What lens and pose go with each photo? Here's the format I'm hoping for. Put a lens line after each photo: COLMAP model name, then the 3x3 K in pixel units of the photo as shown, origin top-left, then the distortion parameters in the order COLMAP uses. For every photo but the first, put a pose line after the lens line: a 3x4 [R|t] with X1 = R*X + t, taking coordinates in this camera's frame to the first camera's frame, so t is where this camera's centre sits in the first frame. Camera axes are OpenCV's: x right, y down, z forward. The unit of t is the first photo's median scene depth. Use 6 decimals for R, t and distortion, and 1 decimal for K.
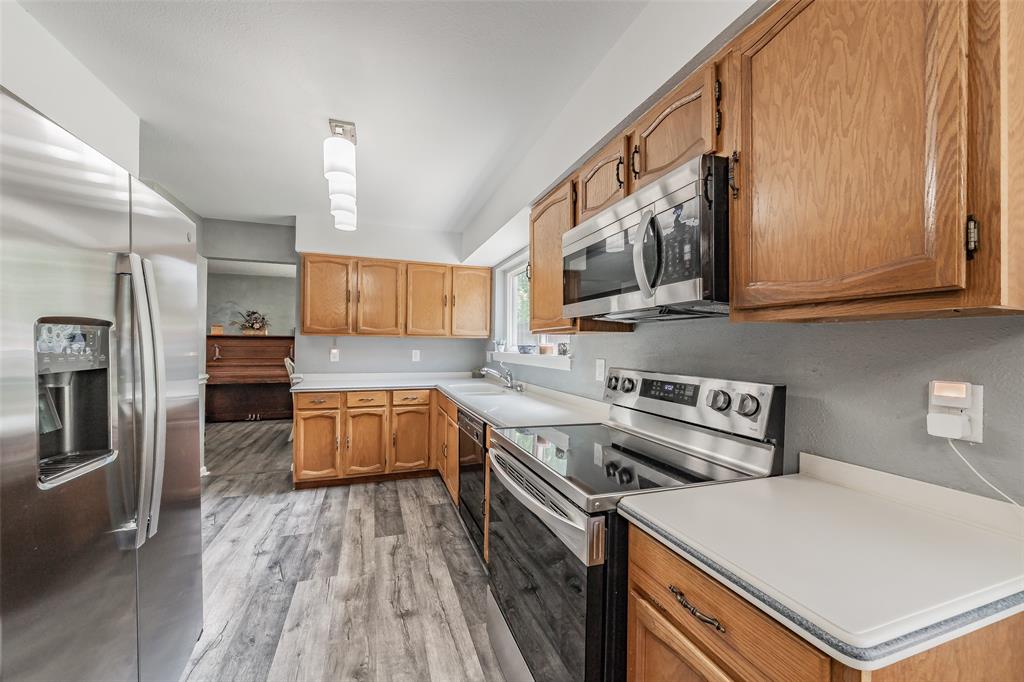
lens RADIAL K [[410.6, 0, 539.8], [0, 410.6, 343.8], [0, 0, 1]] dist [-0.001153, -0.000061]
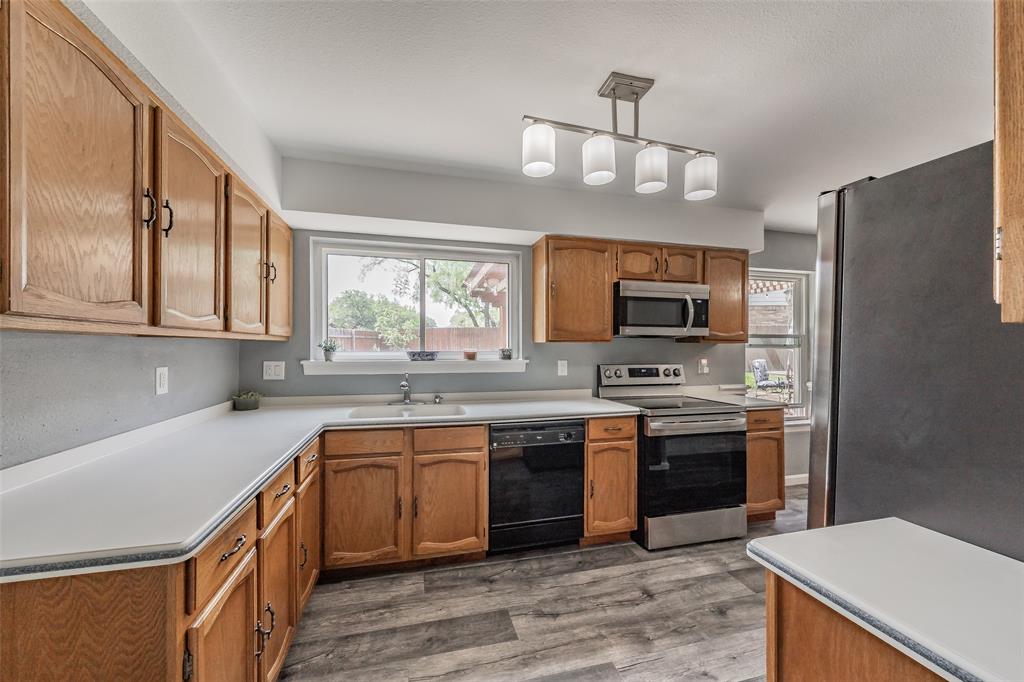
lens RADIAL K [[351.6, 0, 508.6], [0, 351.6, 347.5], [0, 0, 1]] dist [-0.002808, 0.000549]
pose [[0.094323, -0.010500, 0.995486, -0.907672], [-0.006400, 0.999917, 0.011154, -0.016536], [-0.995521, -0.007423, 0.094248, 0.894400]]
